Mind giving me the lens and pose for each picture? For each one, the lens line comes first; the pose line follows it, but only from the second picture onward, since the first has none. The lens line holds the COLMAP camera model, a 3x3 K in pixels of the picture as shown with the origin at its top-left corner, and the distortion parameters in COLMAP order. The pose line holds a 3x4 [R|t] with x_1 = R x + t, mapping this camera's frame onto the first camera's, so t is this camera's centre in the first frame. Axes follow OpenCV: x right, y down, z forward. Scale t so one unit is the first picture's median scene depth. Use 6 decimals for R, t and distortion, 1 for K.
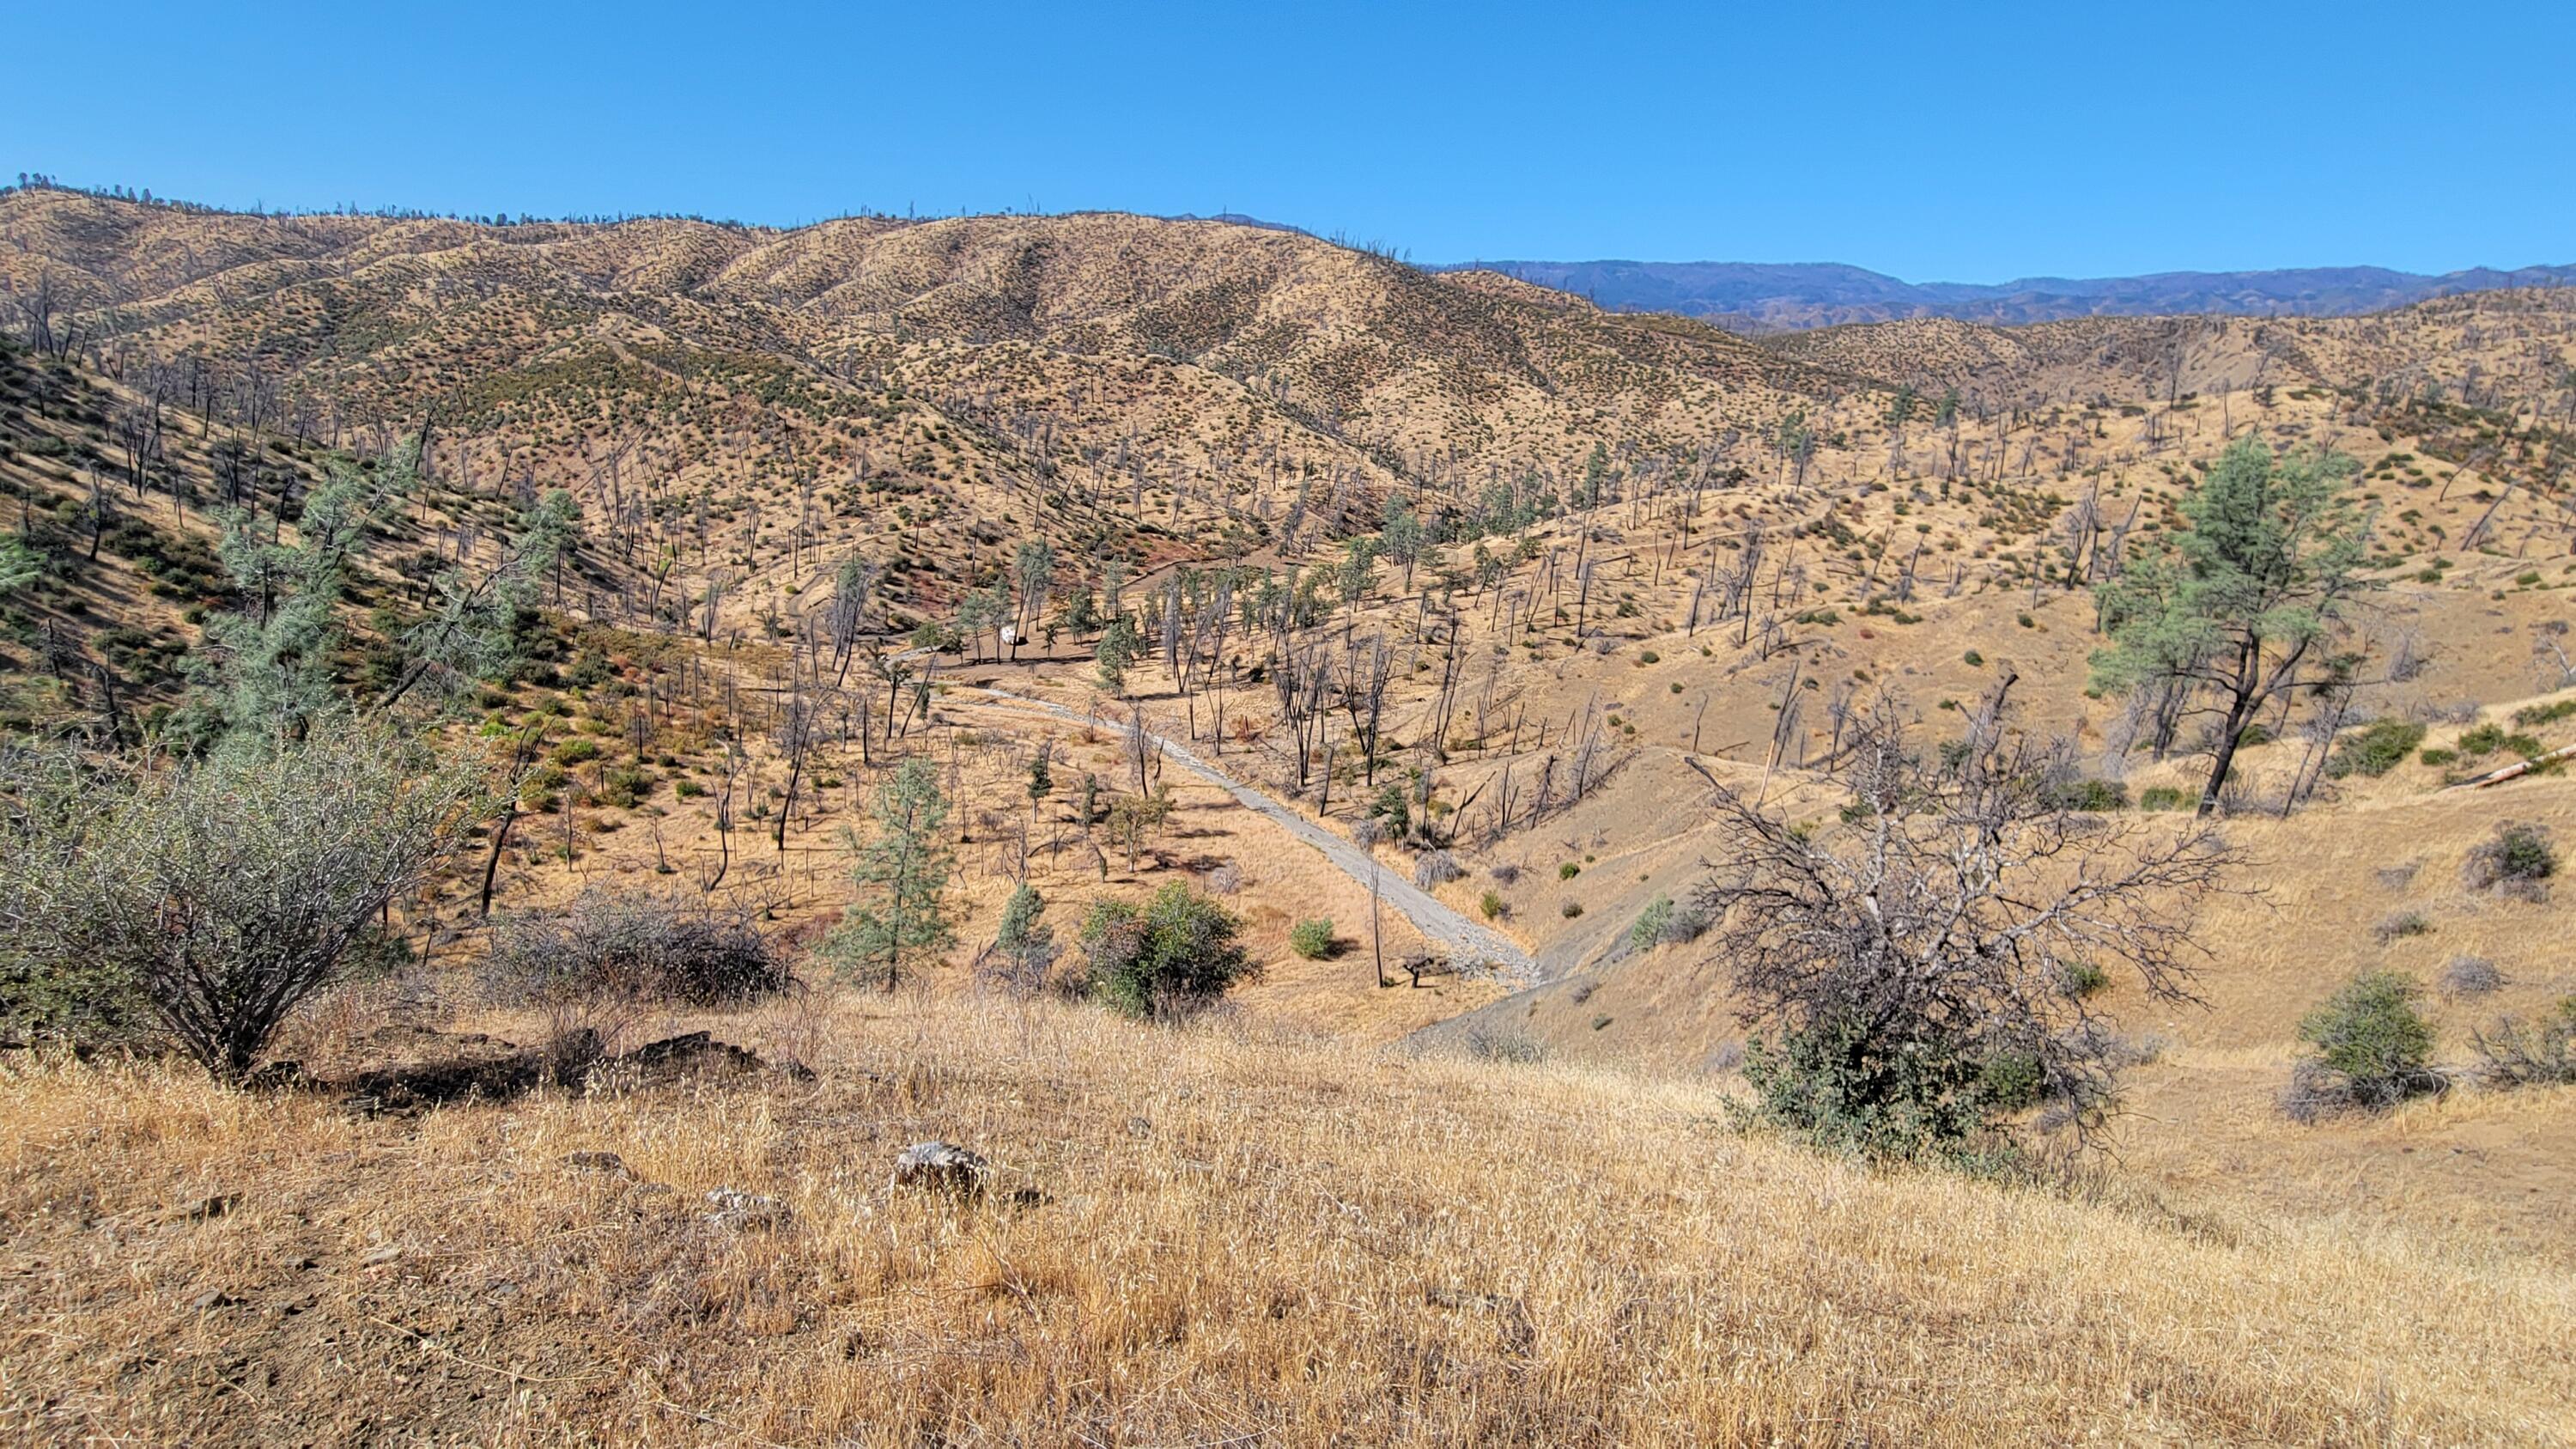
lens RADIAL K [[1283.2, 0, 1298.1], [0, 1283.2, 787.7], [0, 0, 1]] dist [-0.000567, 0.000825]
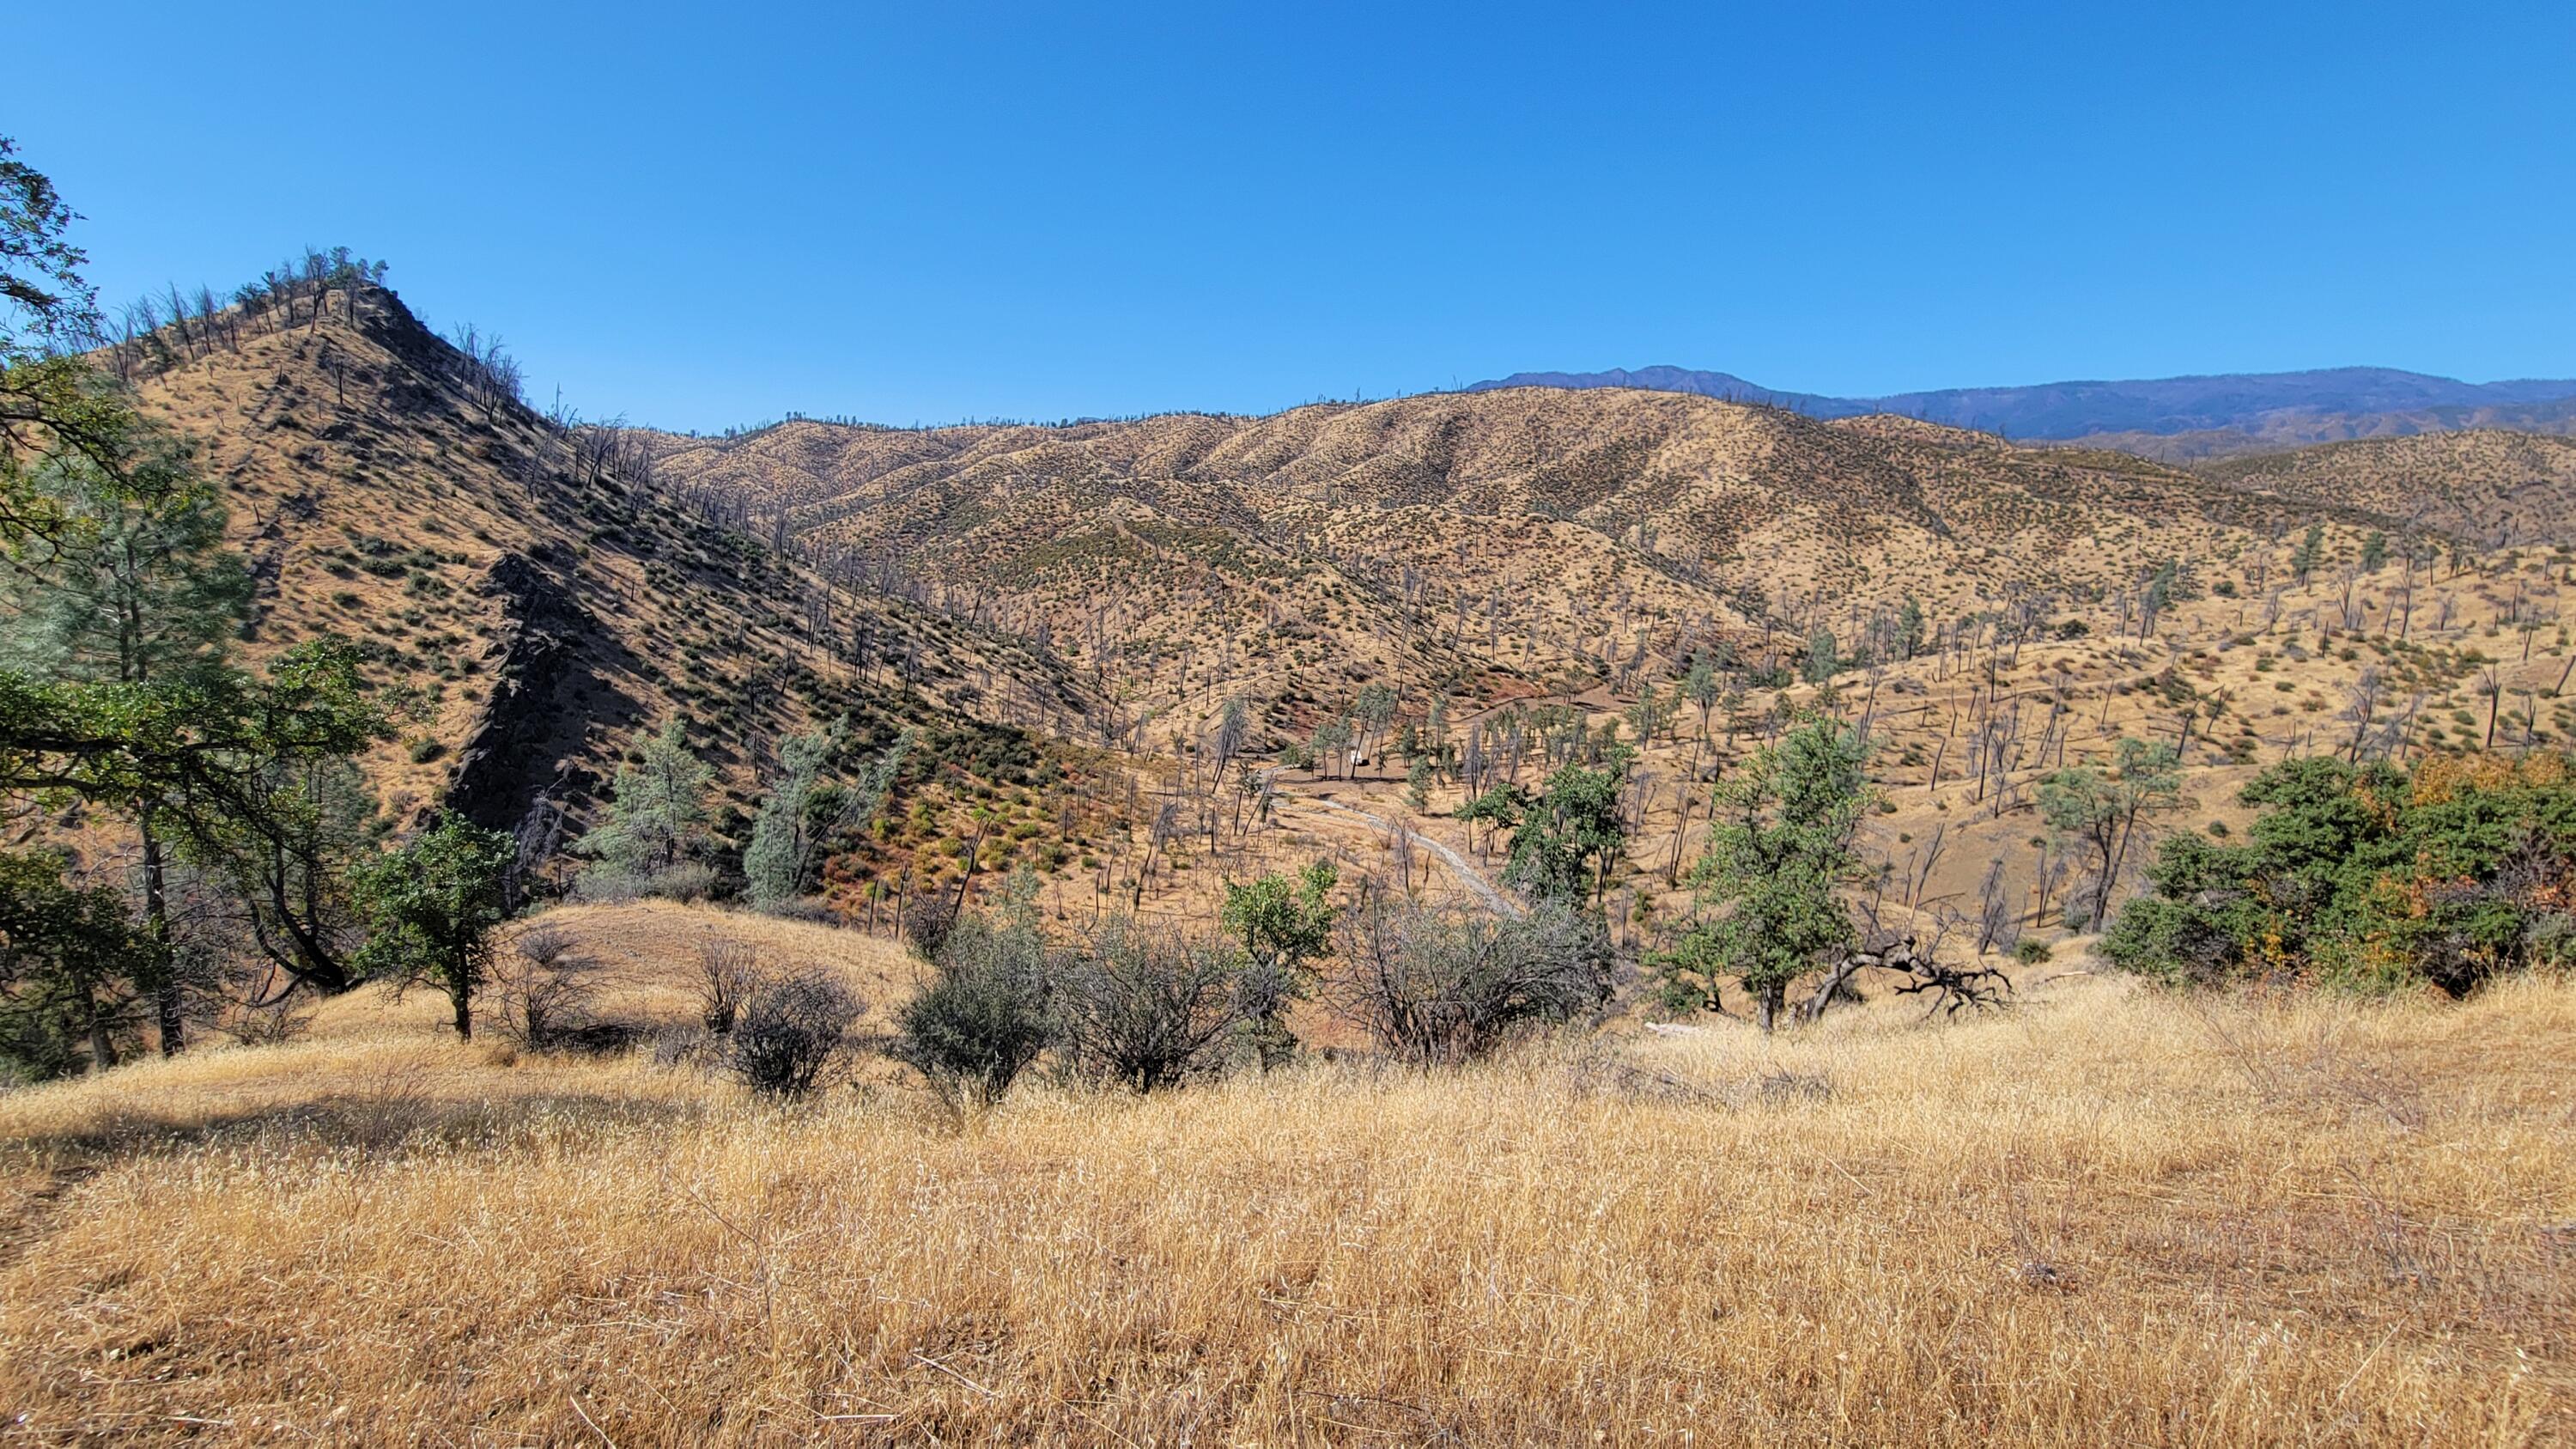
lens RADIAL K [[1283.2, 0, 1298.1], [0, 1283.2, 787.7], [0, 0, 1]] dist [-0.000567, 0.000825]
pose [[0.925409, 0.053864, -0.375122, 0.158903], [-0.081589, 0.994953, -0.058412, -0.010210], [0.370082, 0.084661, 0.925133, -0.141695]]
